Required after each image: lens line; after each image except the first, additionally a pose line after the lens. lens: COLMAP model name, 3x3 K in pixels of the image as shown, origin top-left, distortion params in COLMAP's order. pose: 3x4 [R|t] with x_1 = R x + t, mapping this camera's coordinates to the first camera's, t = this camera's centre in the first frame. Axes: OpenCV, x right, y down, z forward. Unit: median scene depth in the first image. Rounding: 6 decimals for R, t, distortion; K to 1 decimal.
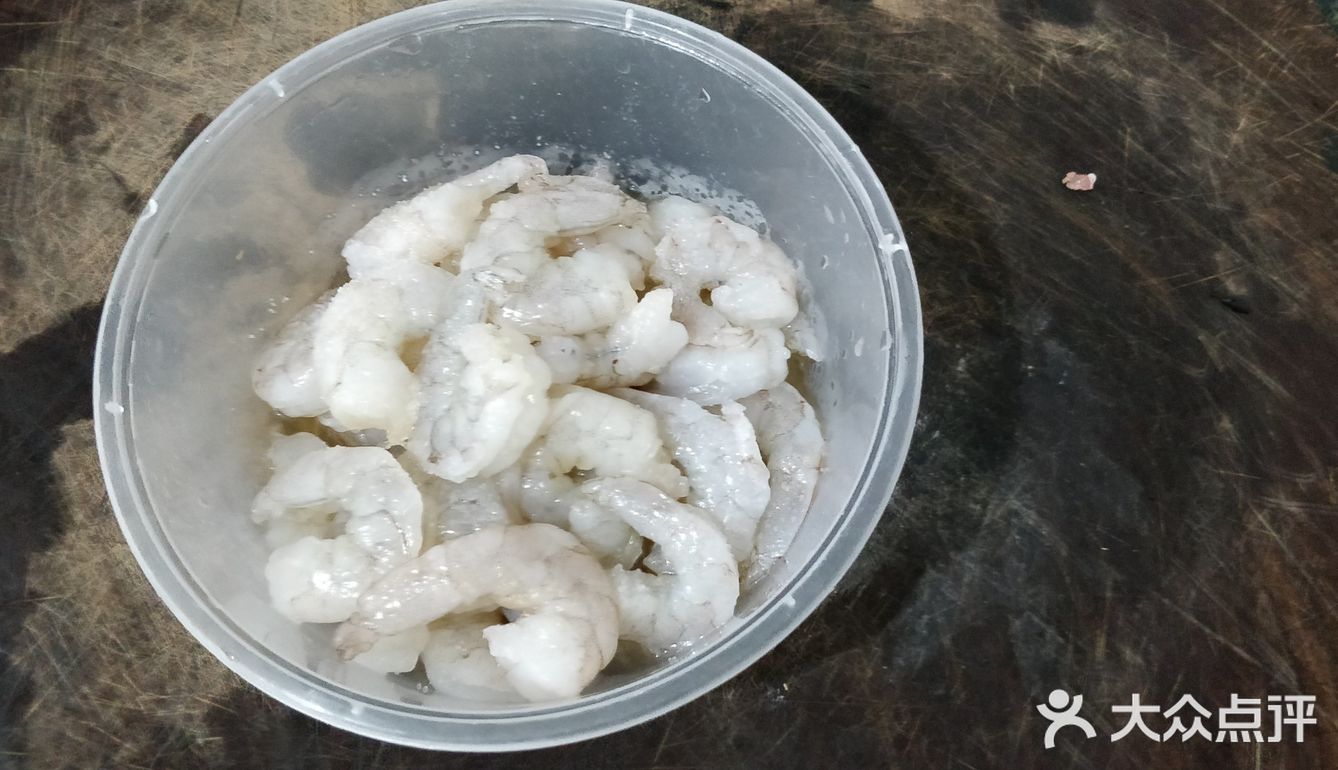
lens RADIAL K [[1193.6, 0, 650.3], [0, 1193.6, 389.9], [0, 0, 1]] dist [0.206267, -0.633799]
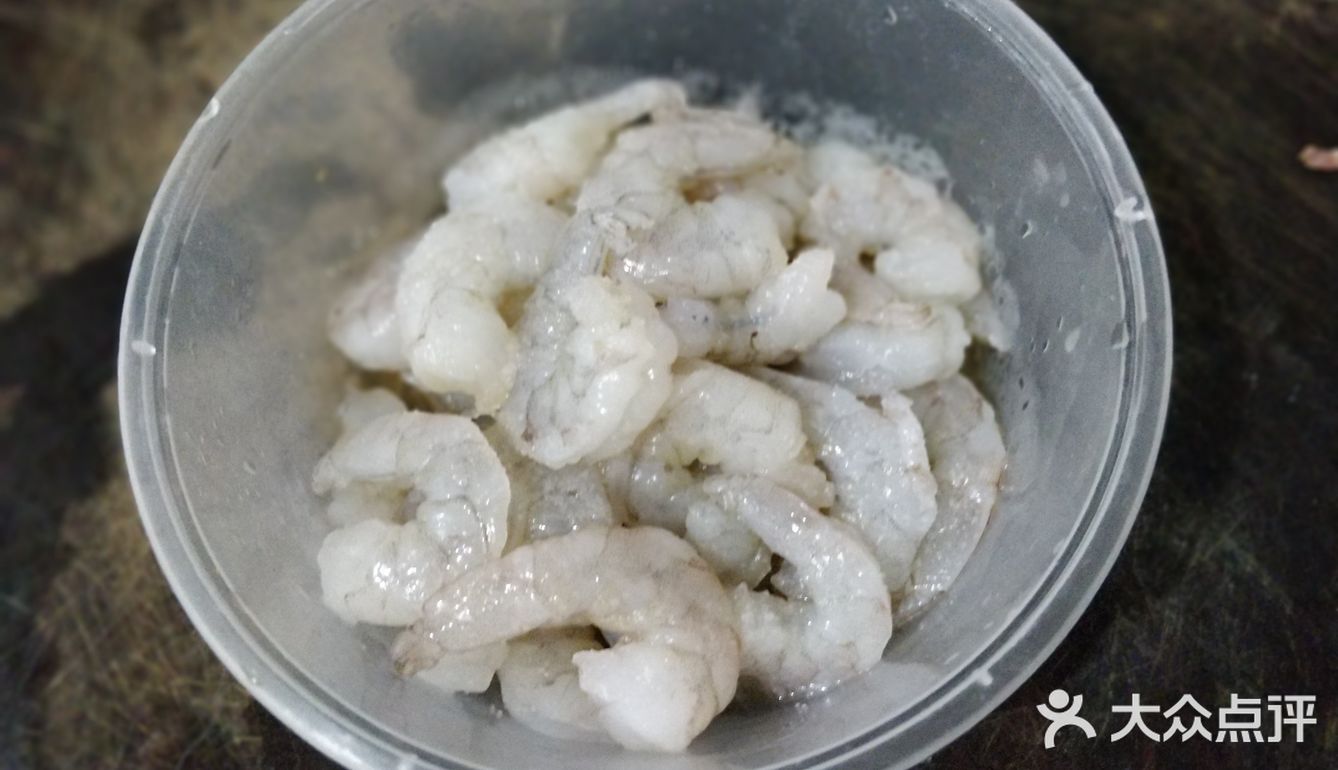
lens RADIAL K [[1065.1, 0, 669.0], [0, 1065.1, 385.0], [0, 0, 1]] dist [0.172630, -0.460912]
pose [[0.995322, 0.077128, -0.058179, -0.042516], [-0.074814, 0.996356, 0.040958, -0.014546], [0.061126, -0.036414, 0.997466, 0.265516]]
